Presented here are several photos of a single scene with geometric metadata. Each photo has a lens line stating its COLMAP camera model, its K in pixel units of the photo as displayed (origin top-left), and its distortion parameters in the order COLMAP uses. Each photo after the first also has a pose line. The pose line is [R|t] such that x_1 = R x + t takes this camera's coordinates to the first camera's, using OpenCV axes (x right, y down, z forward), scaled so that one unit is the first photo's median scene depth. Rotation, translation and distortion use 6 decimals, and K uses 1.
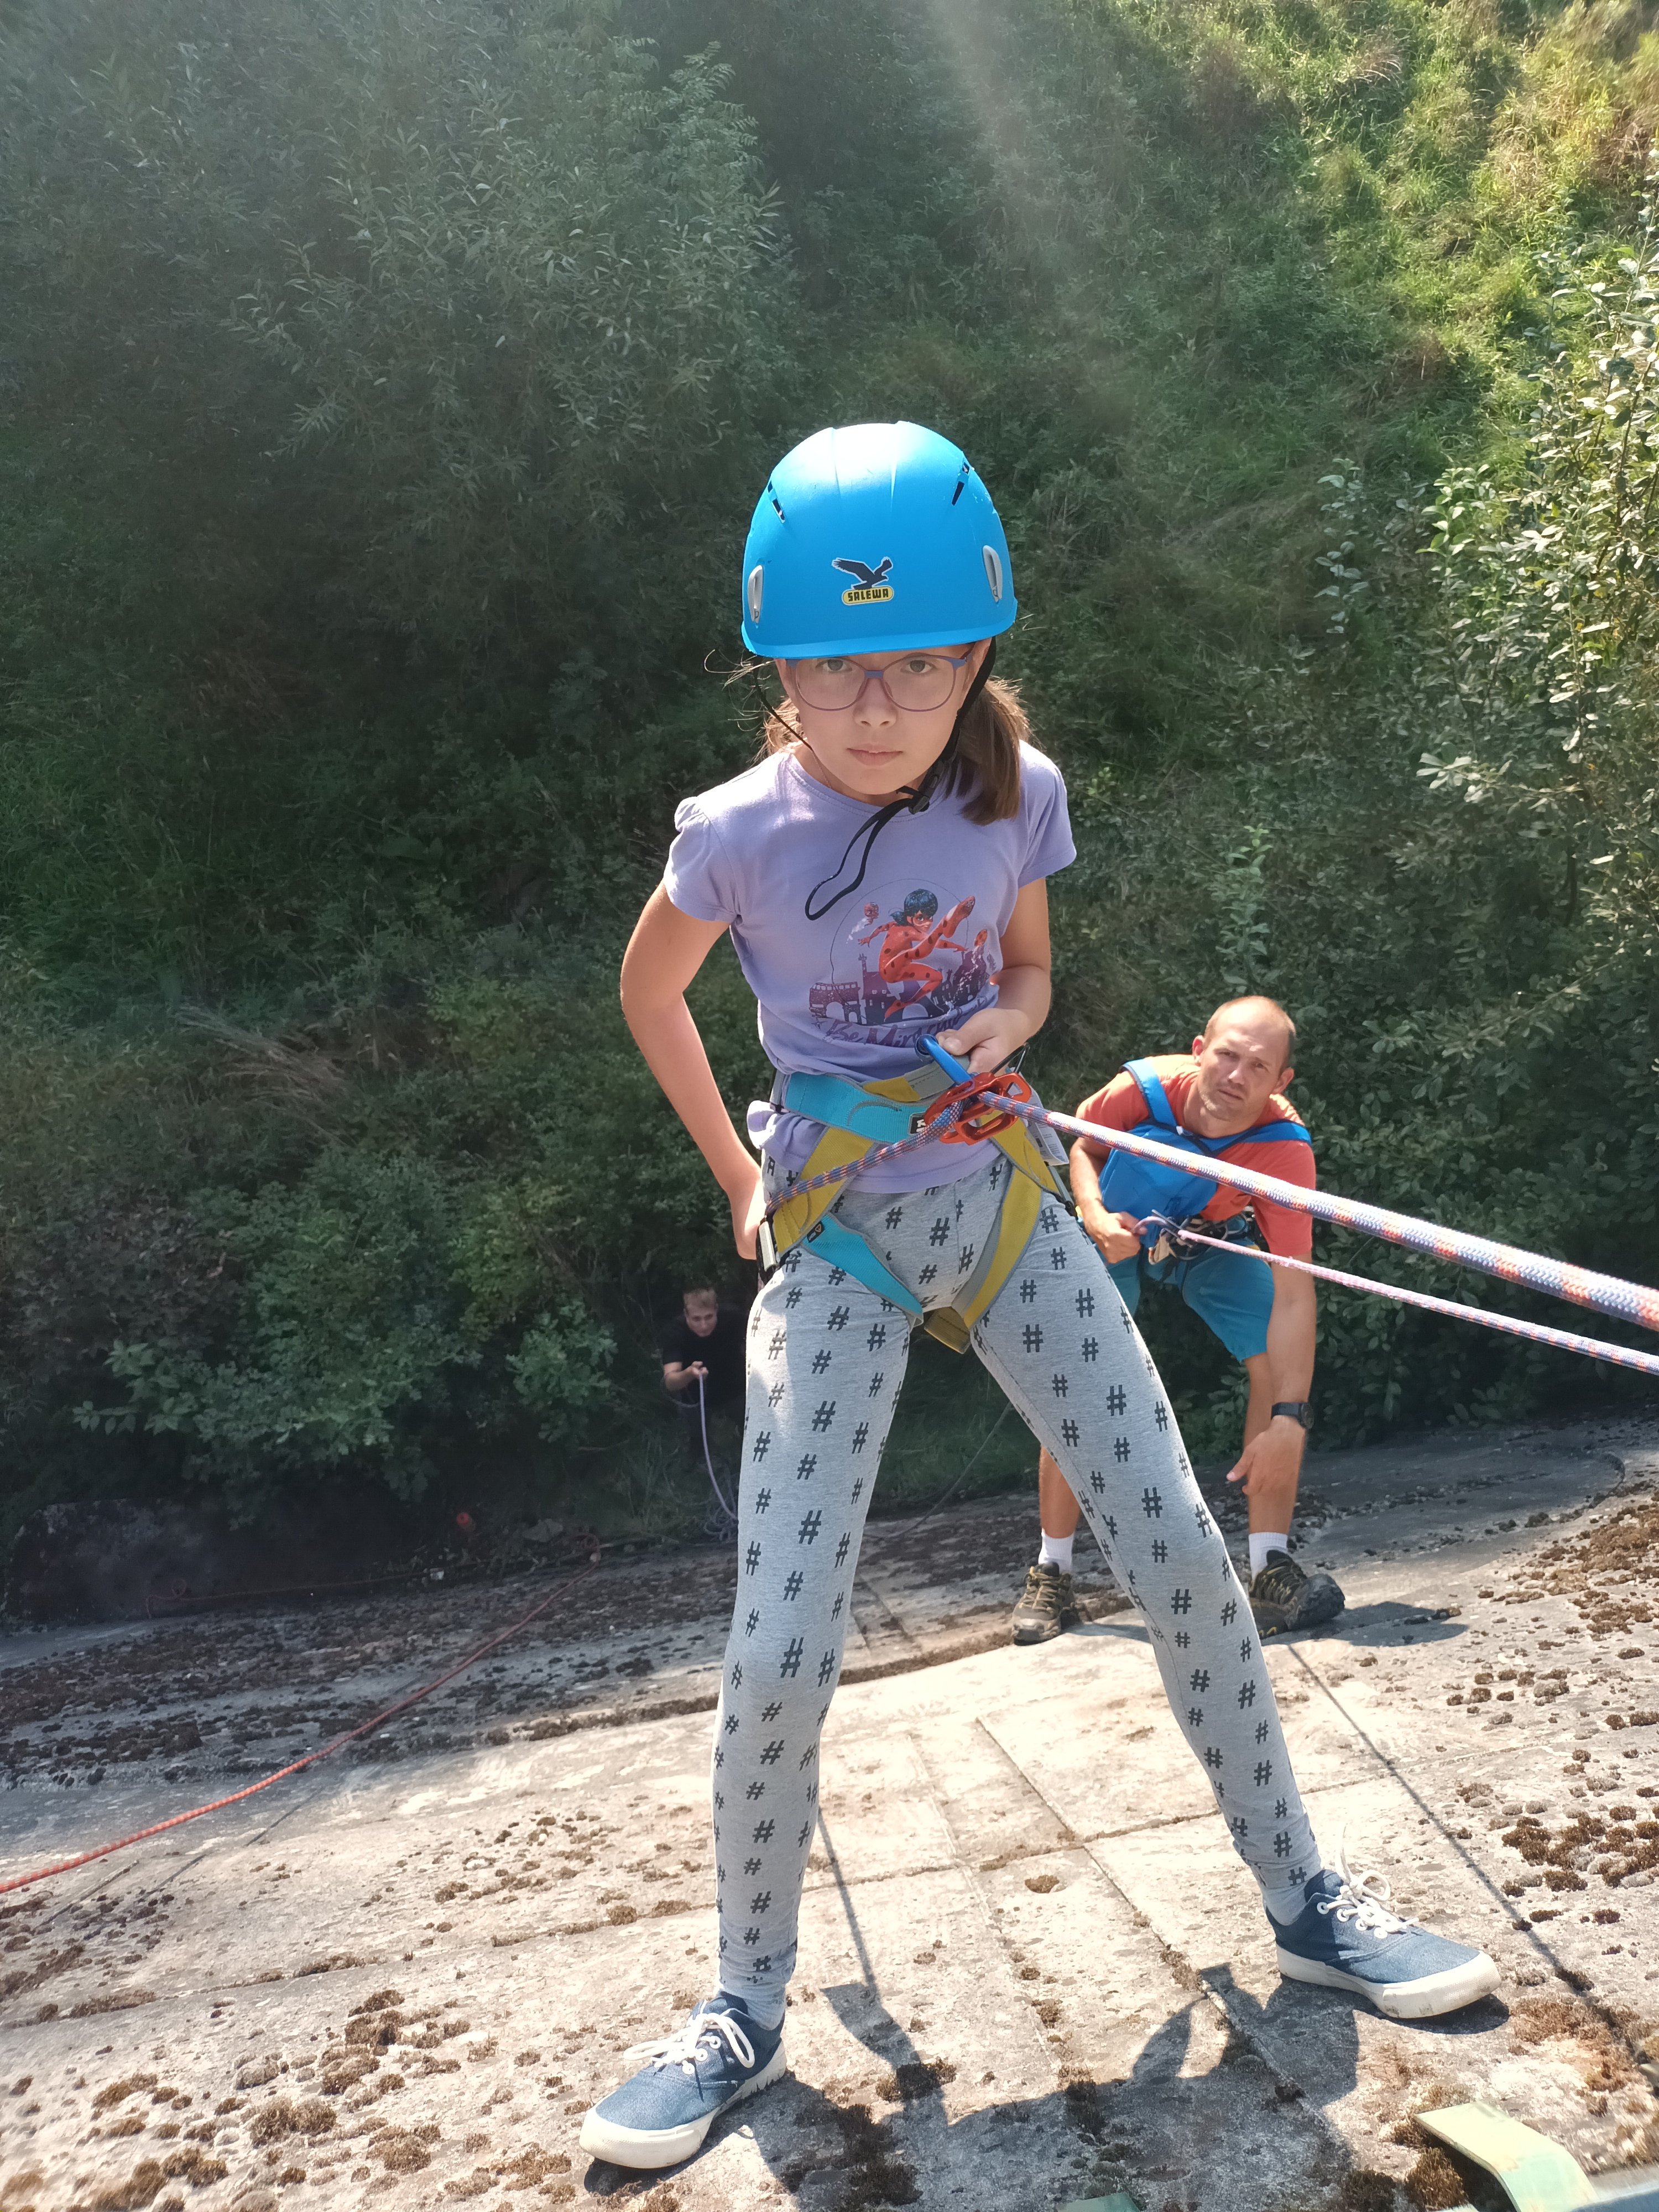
lens RADIAL K [[1656.8, 0, 827.1], [0, 1656.8, 1081.8], [0, 0, 1]] dist [0.034966, -0.057992]
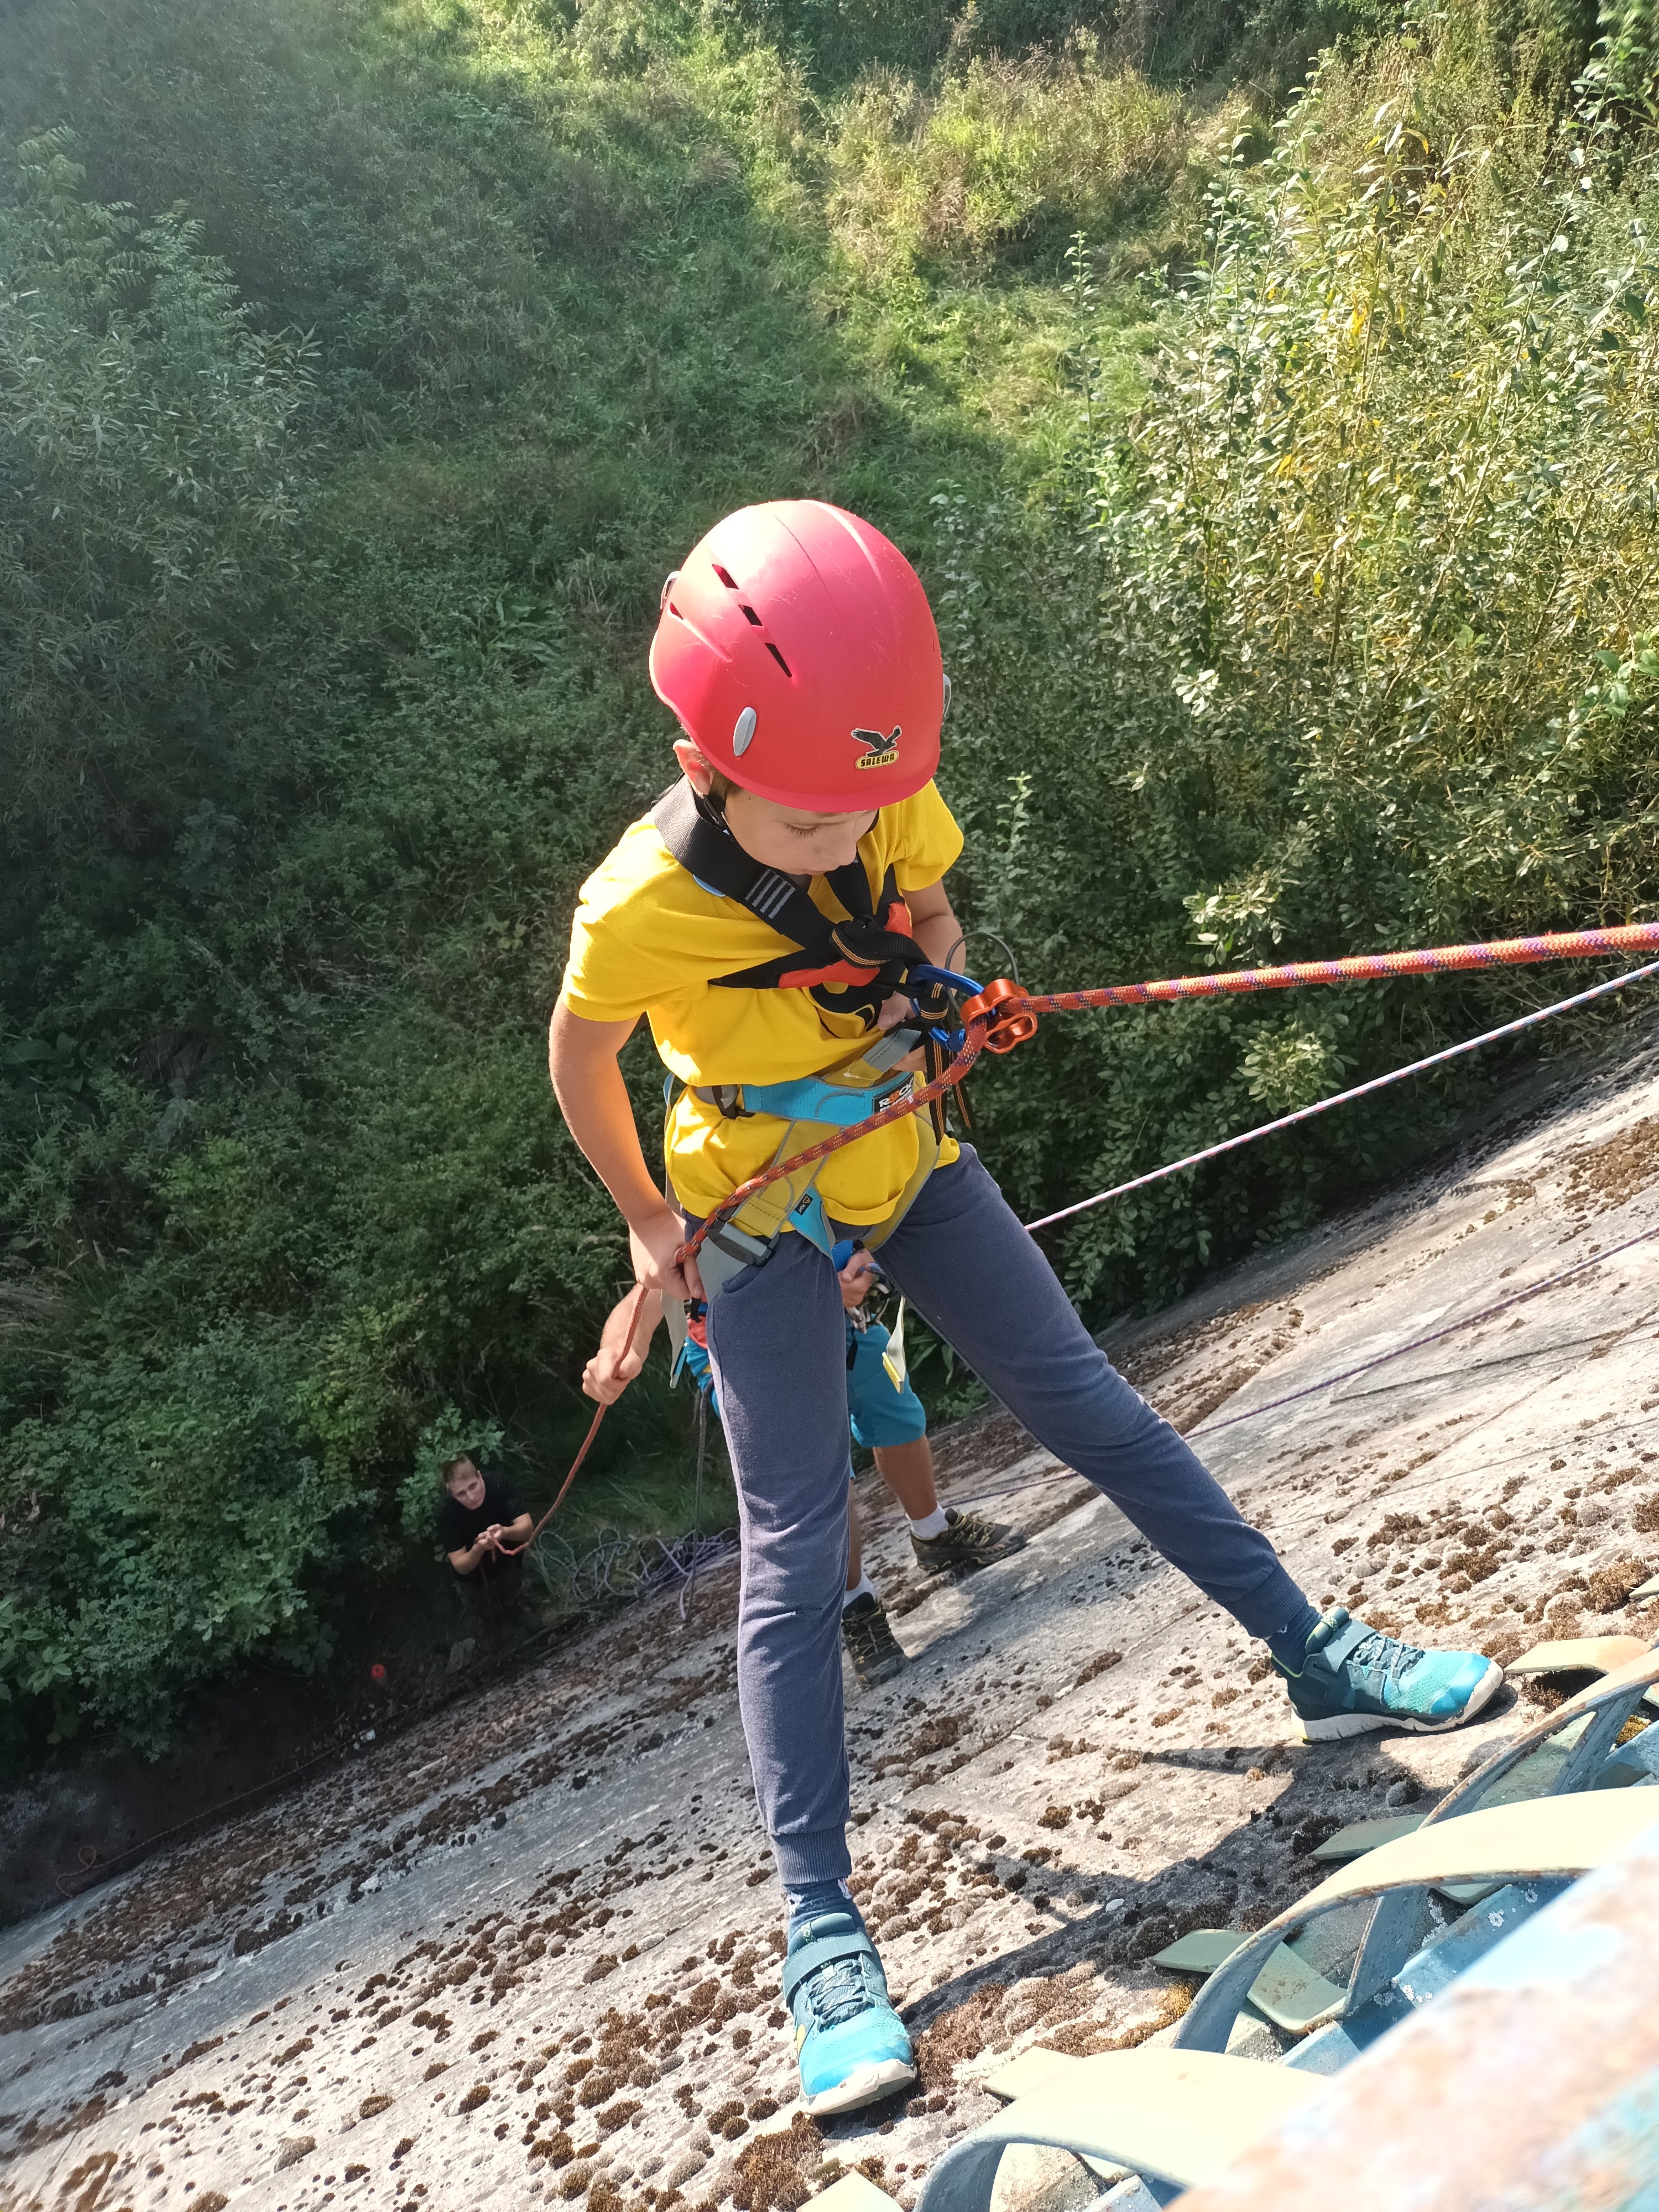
lens RADIAL K [[1648.9, 0, 827.9], [0, 1648.9, 1081.0], [0, 0, 1]] dist [0.057948, -0.091216]
pose [[0.917617, -0.259743, 0.300853, -0.233408], [0.277120, 0.960705, -0.015801, 0.026775], [-0.284927, 0.097871, 0.953540, -0.042751]]
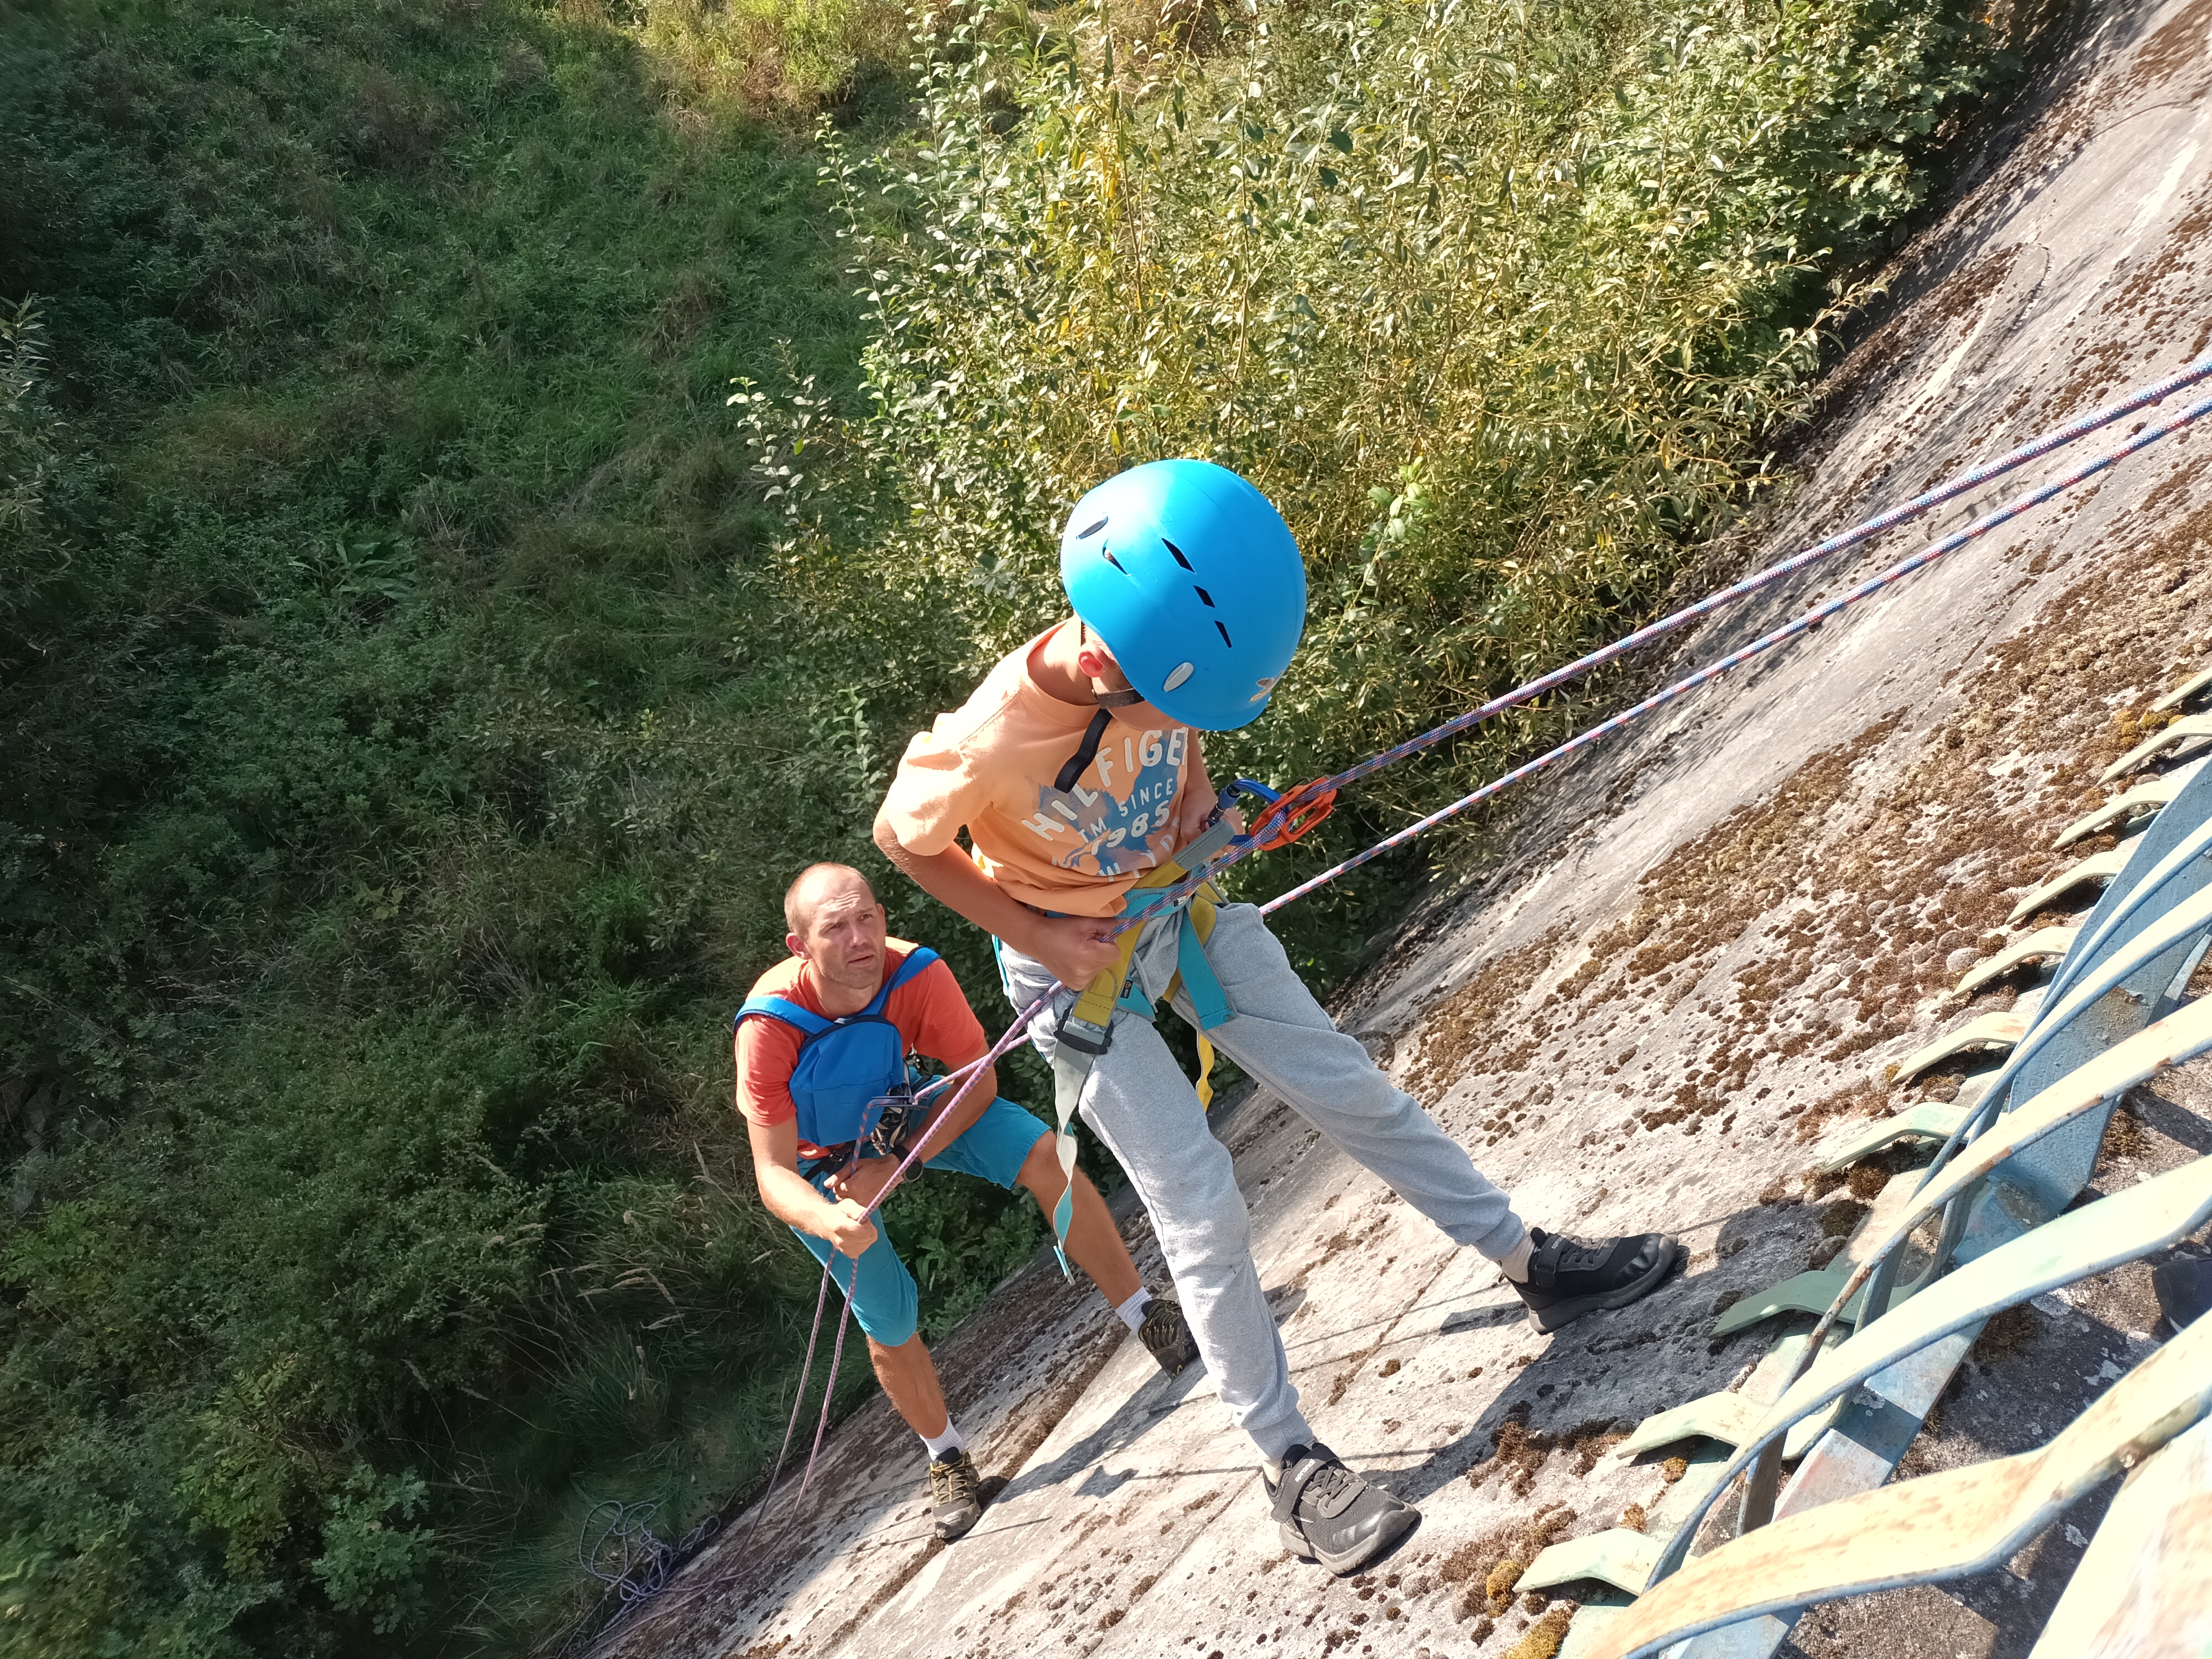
lens RADIAL K [[1649.0, 0, 1083.2], [0, 1649.0, 825.0], [0, 0, 1]] dist [0.043041, -0.060651]
pose [[0.805954, -0.396682, 0.439411, -0.114639], [0.445864, 0.895047, -0.009778, 0.007912], [-0.389415, 0.203798, 0.898233, -0.025932]]
